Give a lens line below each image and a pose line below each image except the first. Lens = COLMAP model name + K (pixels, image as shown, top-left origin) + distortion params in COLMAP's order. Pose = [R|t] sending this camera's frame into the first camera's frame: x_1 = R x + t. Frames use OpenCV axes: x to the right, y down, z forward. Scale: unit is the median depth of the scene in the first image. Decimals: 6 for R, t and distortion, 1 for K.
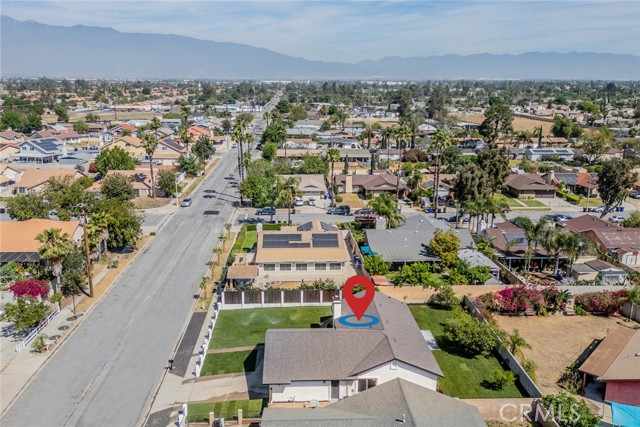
lens RADIAL K [[527.3, 0, 320.0], [0, 527.3, 213.5], [0, 0, 1]] dist [0.054759, -0.003957]
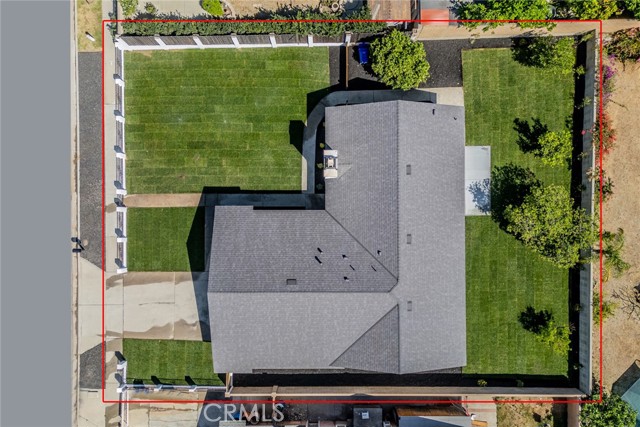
lens RADIAL K [[527.3, 0, 320.0], [0, 527.3, 213.5], [0, 0, 1]] dist [0.054759, -0.003957]
pose [[0.998886, 0.046731, -0.006521, 0.028249], [-0.005355, 0.249588, 0.968337, -0.377070], [0.046879, -0.967224, 0.249561, 0.866797]]
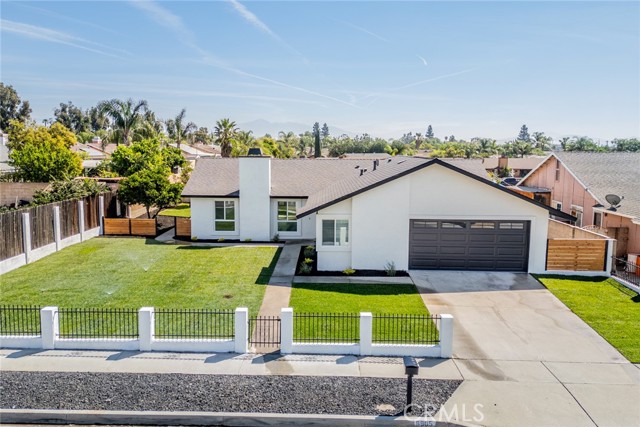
lens RADIAL K [[527.3, 0, 320.0], [0, 527.3, 213.5], [0, 0, 1]] dist [0.054759, -0.003957]
pose [[0.060477, -0.130530, 0.989598, -0.460247], [0.233611, 0.965729, 0.113105, 0.179204], [-0.970448, 0.224340, 0.088898, 0.973570]]
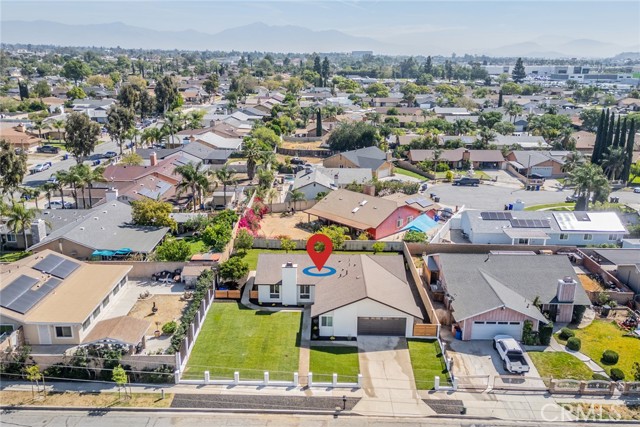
lens RADIAL K [[527.3, 0, 320.0], [0, 527.3, 213.5], [0, 0, 1]] dist [0.054759, -0.003957]
pose [[0.062318, -0.298268, 0.952445, -0.907437], [0.235941, 0.931654, 0.276320, -0.193943], [-0.969767, 0.207502, 0.128432, 0.854261]]
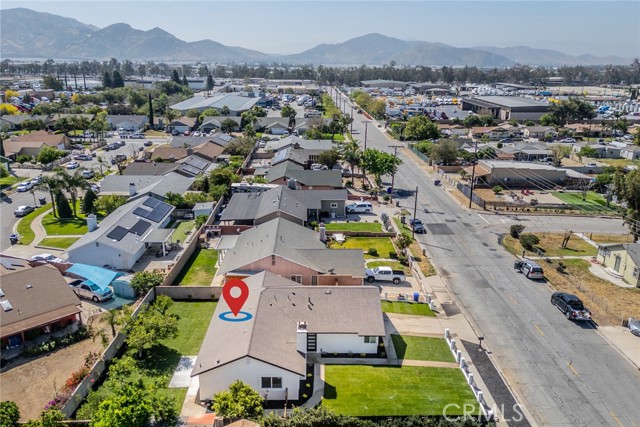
lens RADIAL K [[527.3, 0, 320.0], [0, 527.3, 213.5], [0, 0, 1]] dist [0.054759, -0.003957]
pose [[-0.998962, -0.033301, 0.031089, -0.011592], [-0.012632, 0.858133, 0.513272, -0.396874], [-0.043771, 0.512347, -0.857663, 1.669474]]
